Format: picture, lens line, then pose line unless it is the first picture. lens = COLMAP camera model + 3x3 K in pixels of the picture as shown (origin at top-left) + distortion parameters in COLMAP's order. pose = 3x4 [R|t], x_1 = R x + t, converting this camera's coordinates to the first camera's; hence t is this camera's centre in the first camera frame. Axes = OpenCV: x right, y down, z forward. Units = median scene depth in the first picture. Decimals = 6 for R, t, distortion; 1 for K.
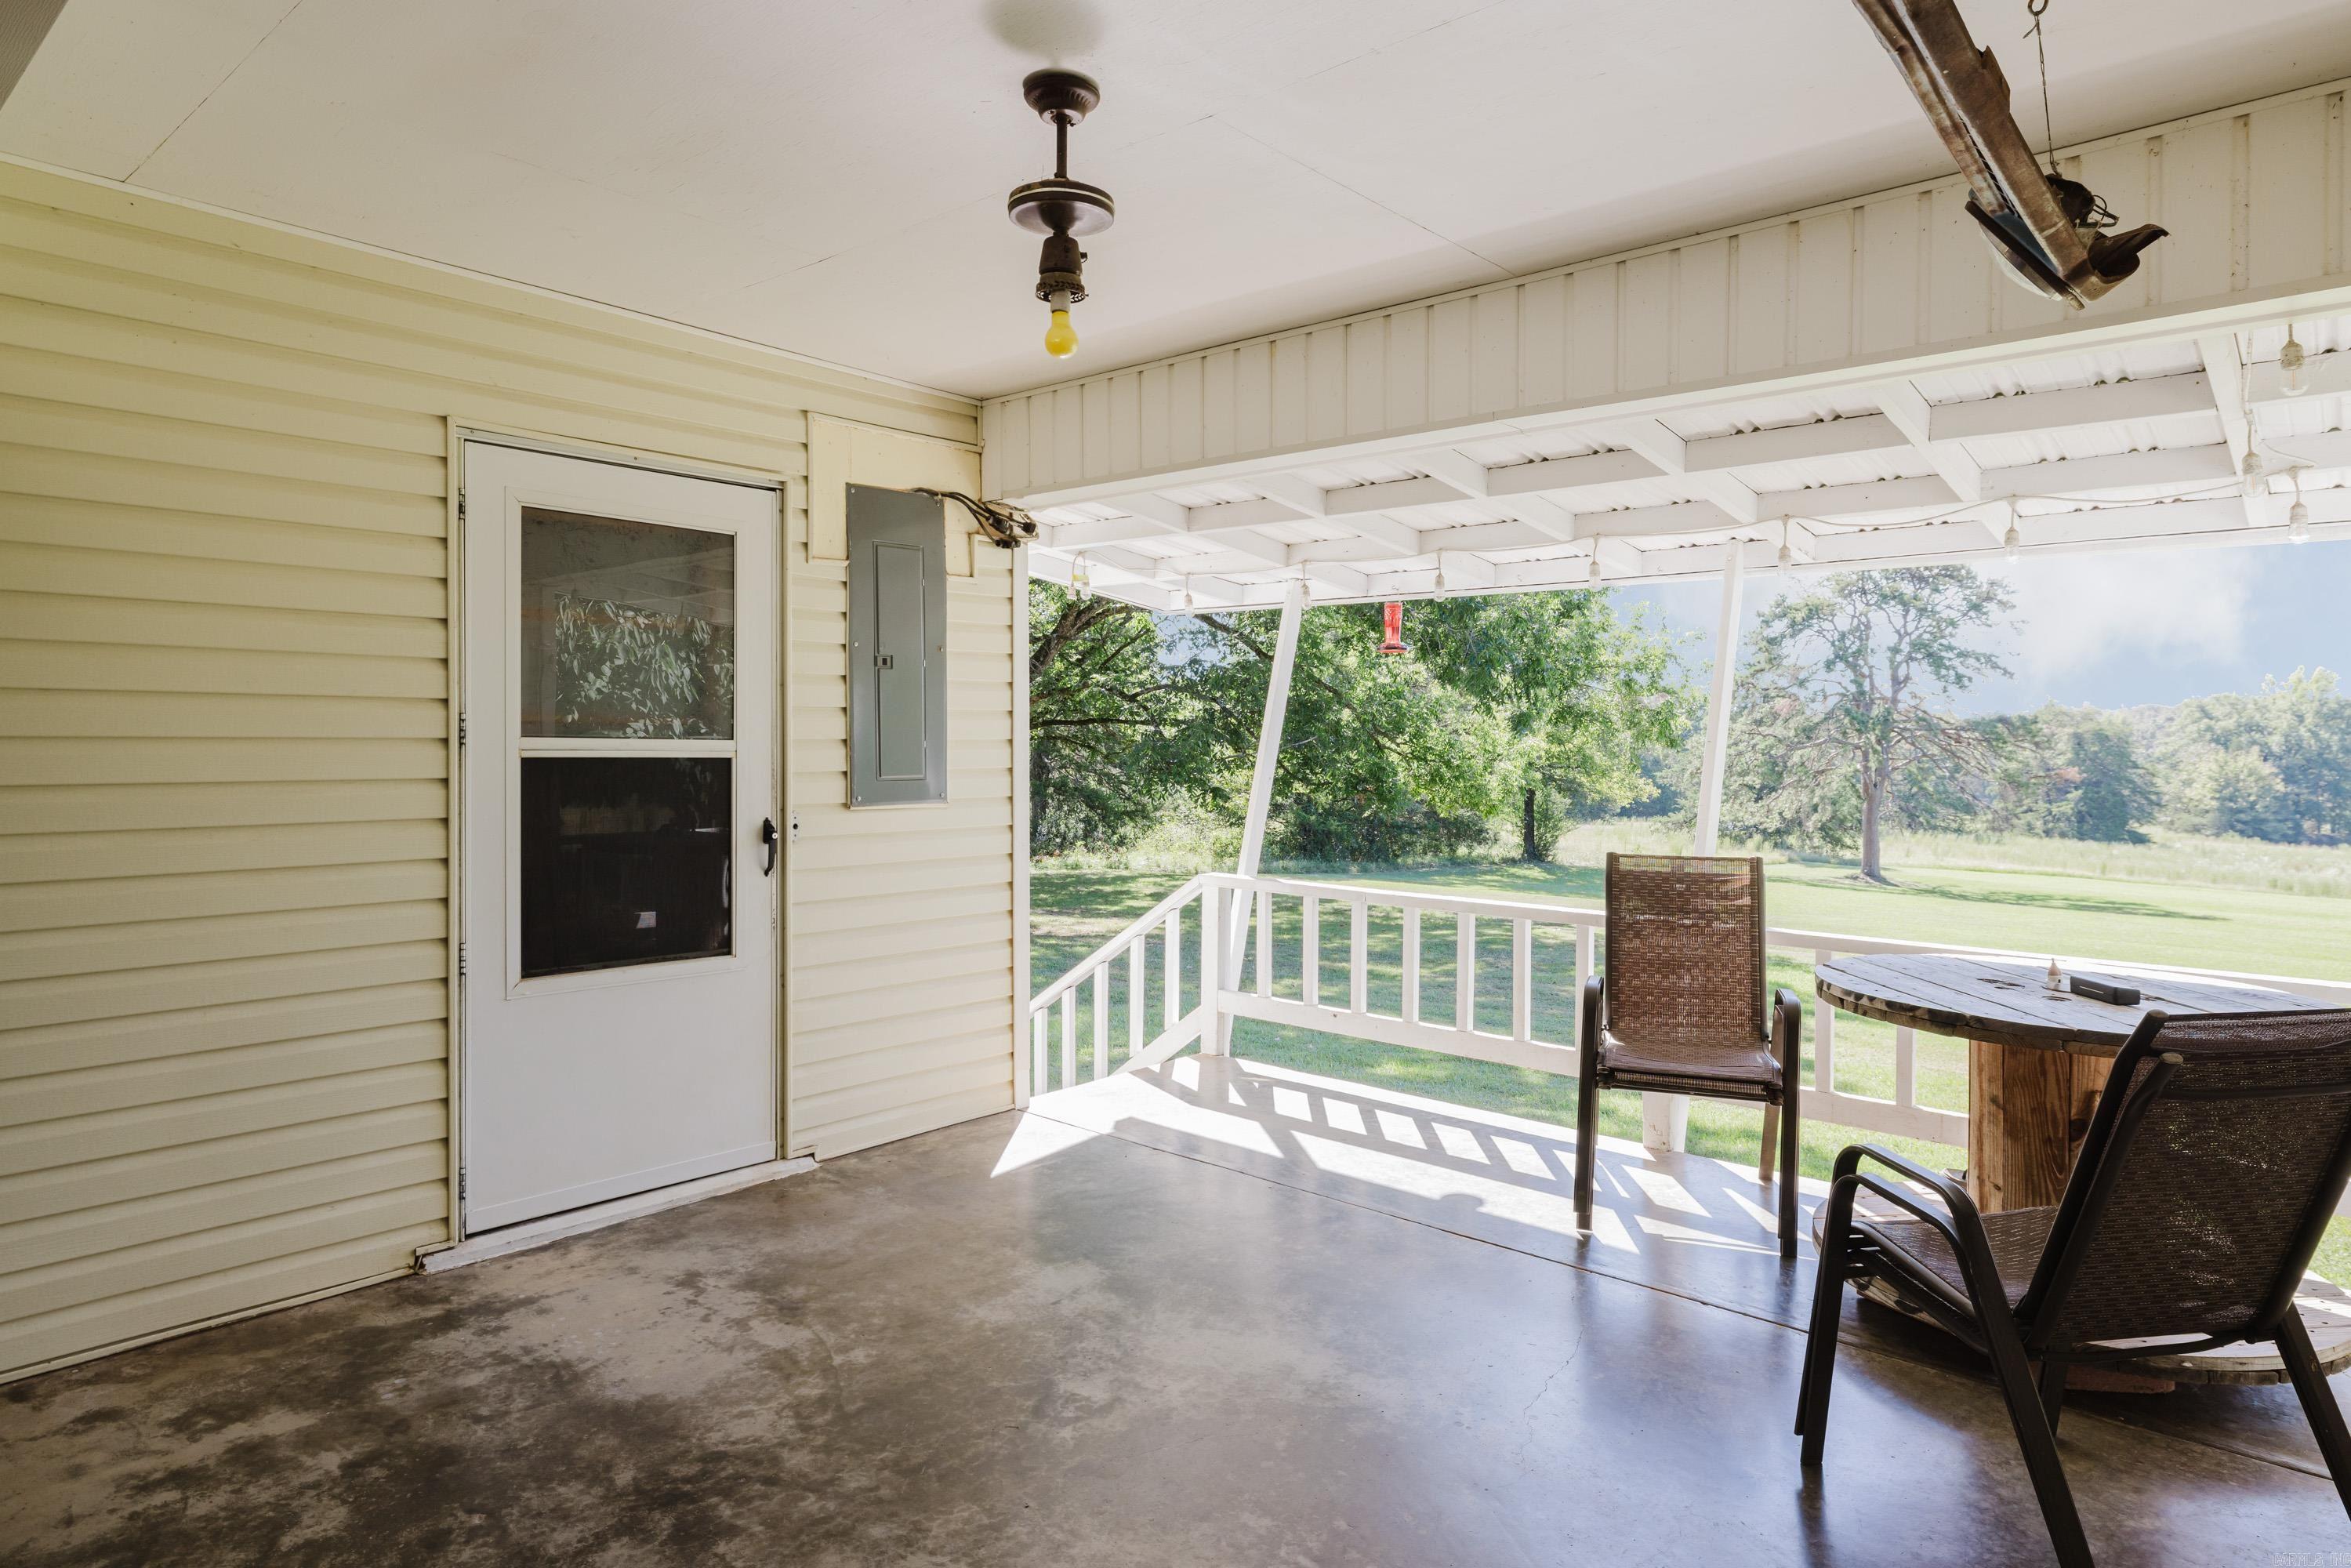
lens RADIAL K [[1383.2, 0, 1175.5], [0, 1383.2, 784.0], [0, 0, 1]] dist [-0.000892, 0.000364]
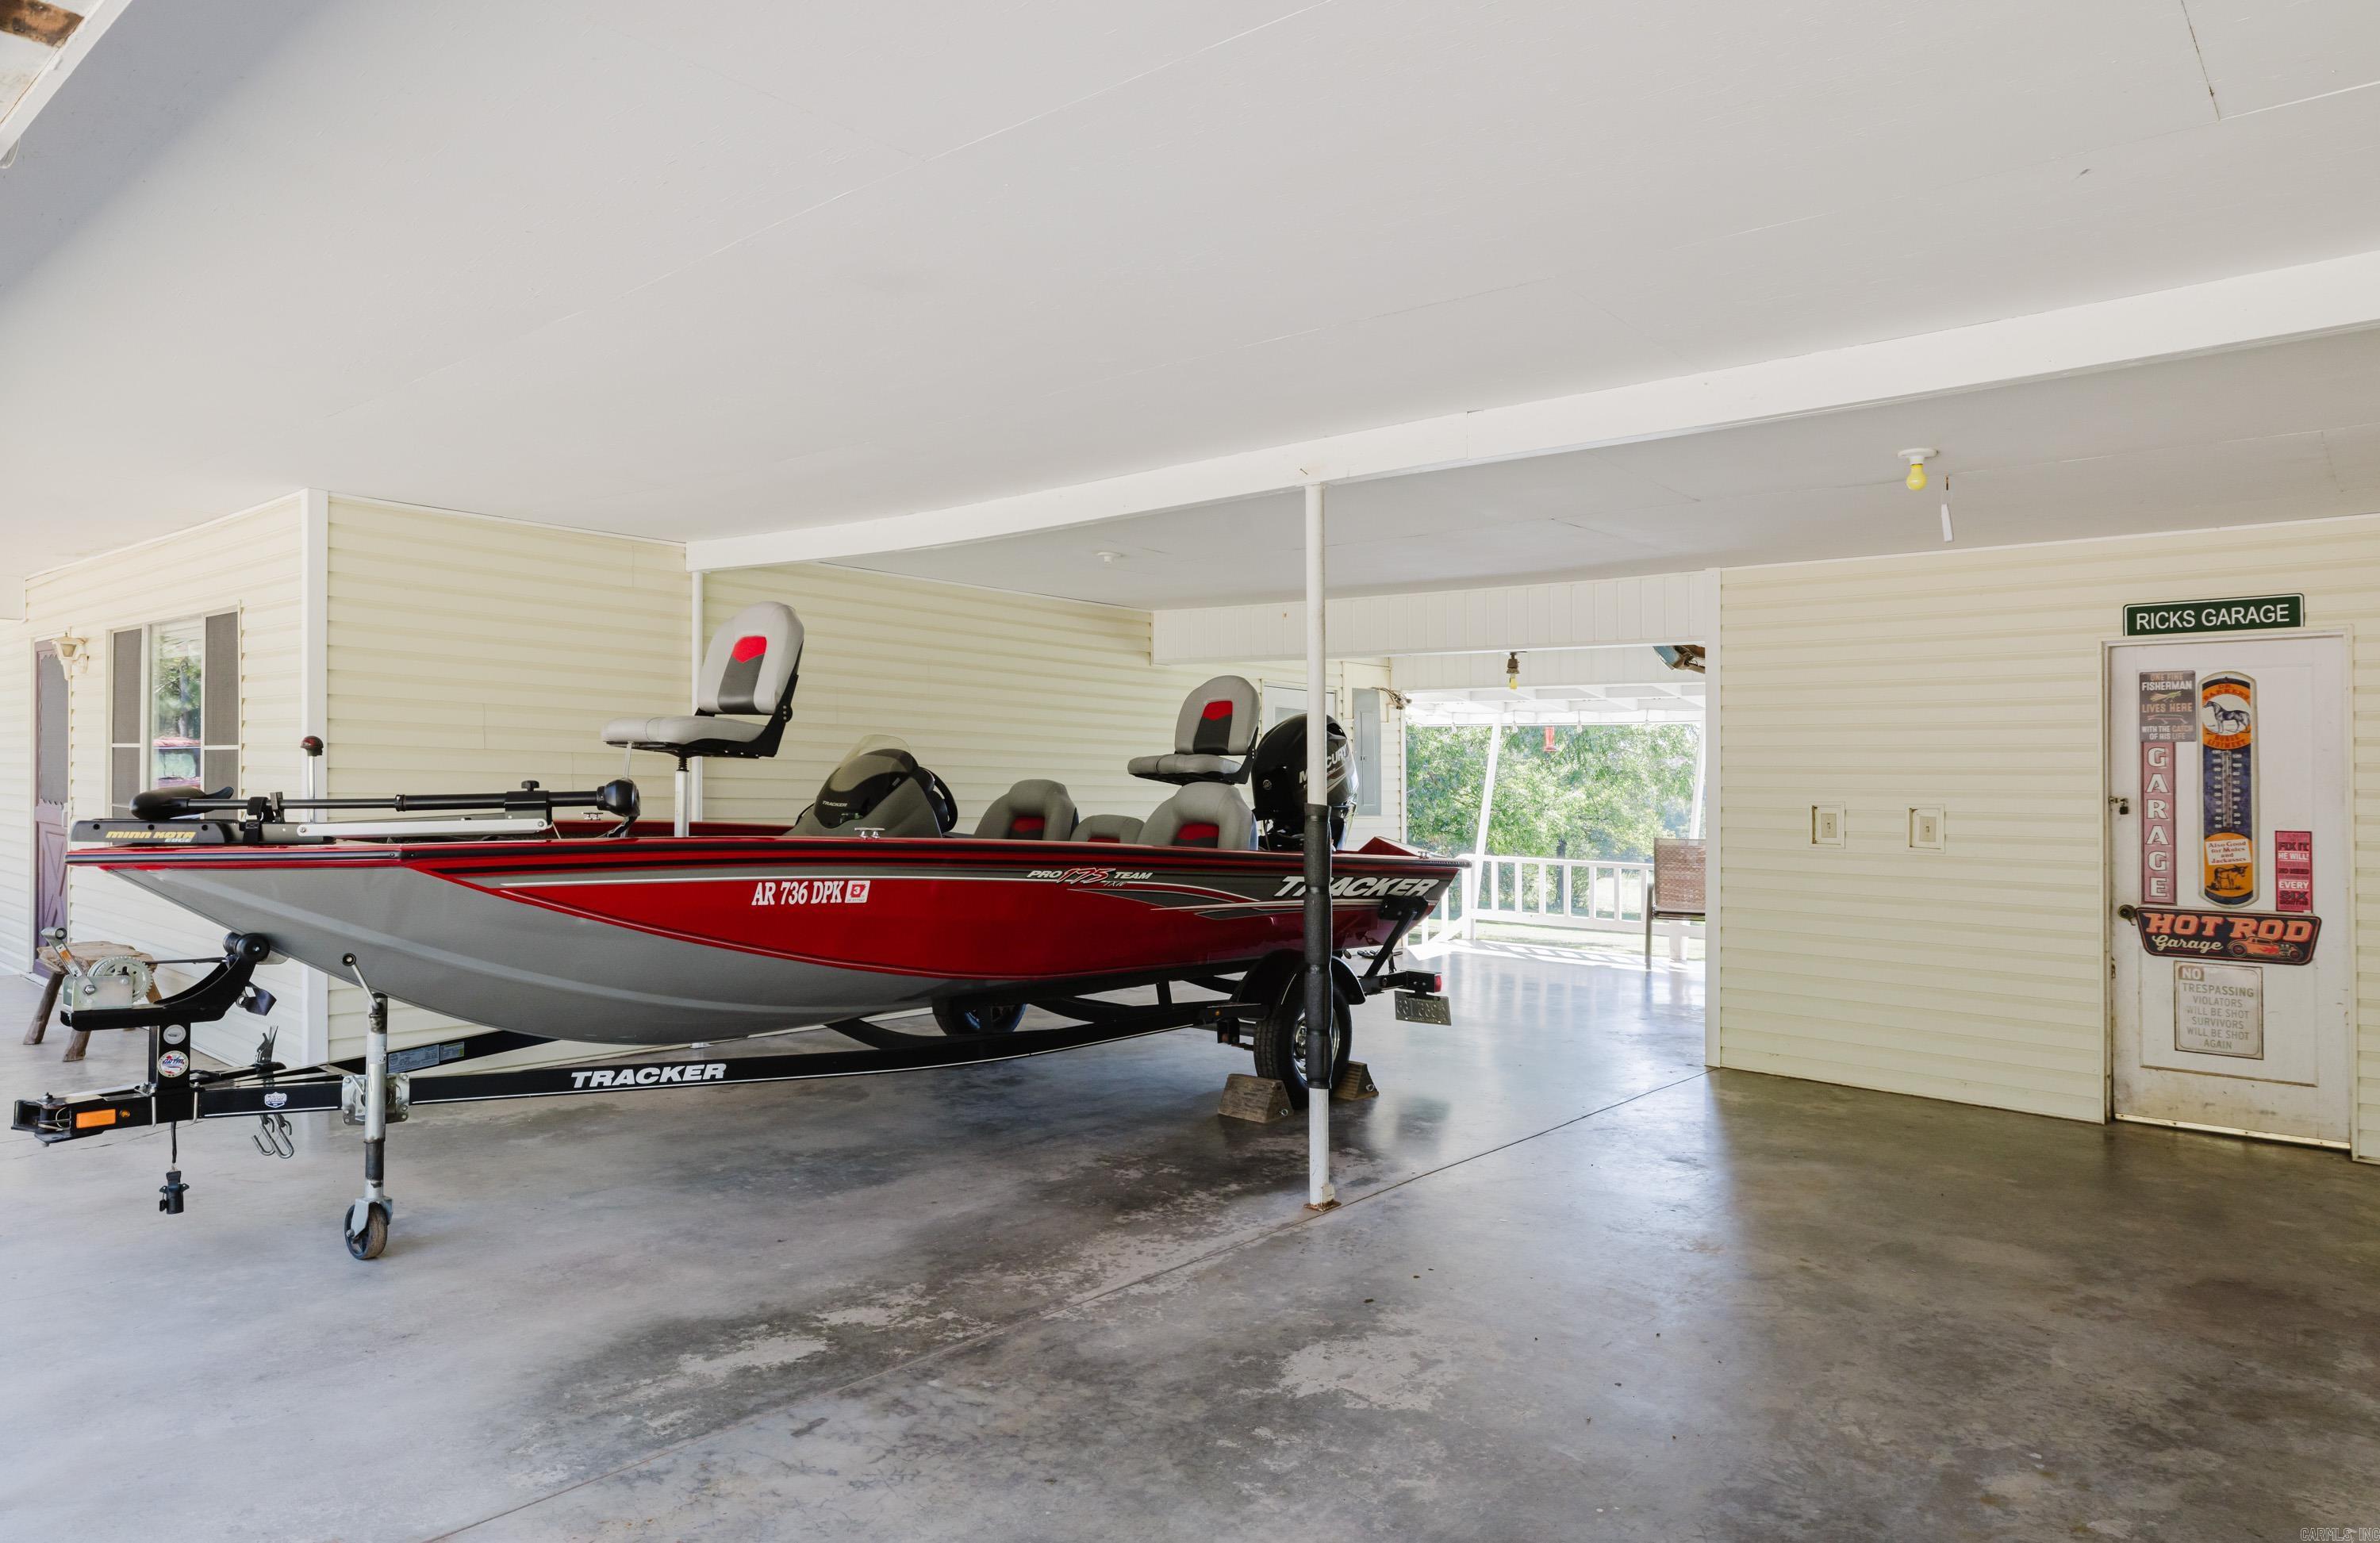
lens RADIAL K [[1471.2, 0, 1190.0], [0, 1471.2, 771.5], [0, 0, 1]] dist [-0.000015, -0.000018]
pose [[0.999885, 0.008196, 0.012782, -0.097290], [-0.007617, 0.998969, -0.044758, 0.009660], [-0.013136, 0.044655, 0.998916, -0.286295]]
